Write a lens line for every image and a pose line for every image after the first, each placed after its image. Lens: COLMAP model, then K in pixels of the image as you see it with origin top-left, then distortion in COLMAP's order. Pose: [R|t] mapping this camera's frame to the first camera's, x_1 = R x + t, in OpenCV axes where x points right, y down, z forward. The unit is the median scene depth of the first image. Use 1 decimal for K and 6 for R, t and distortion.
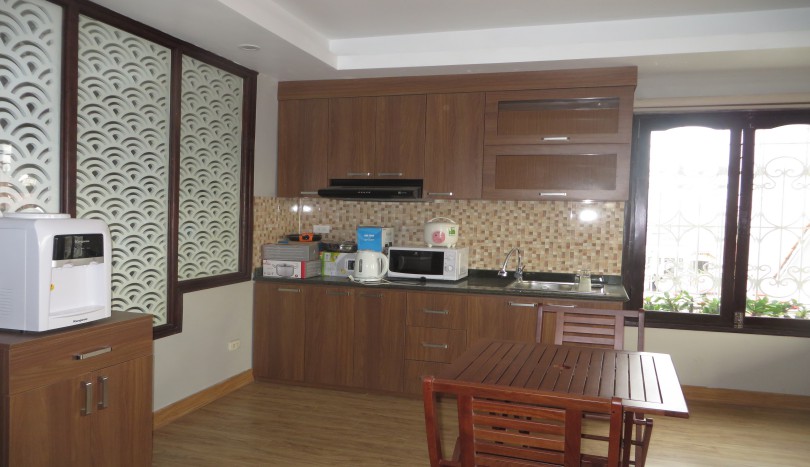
lens RADIAL K [[612.9, 0, 406.5], [0, 612.9, 240.2], [0, 0, 1]] dist [-0.011192, 0.003488]
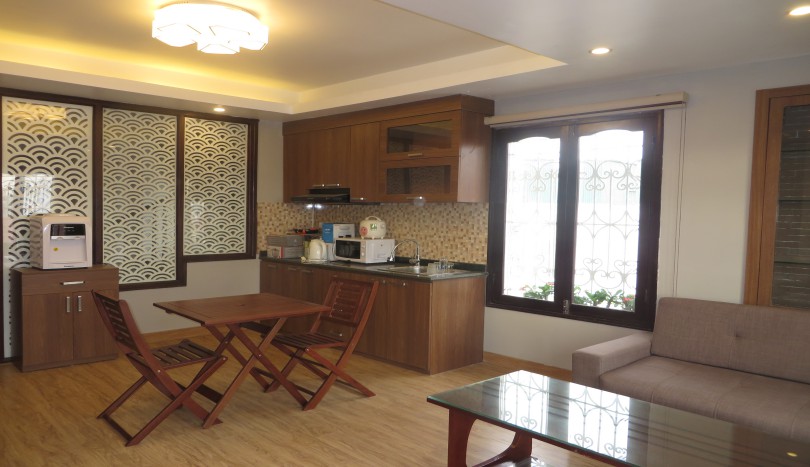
lens RADIAL K [[612.9, 0, 401.6], [0, 612.9, 237.1], [0, 0, 1]] dist [-0.011192, 0.003488]
pose [[0.873904, 0.013474, -0.485912, 0.786584], [-0.019758, 0.999774, -0.007812, 0.016677], [0.485697, 0.016428, 0.873973, -0.129199]]
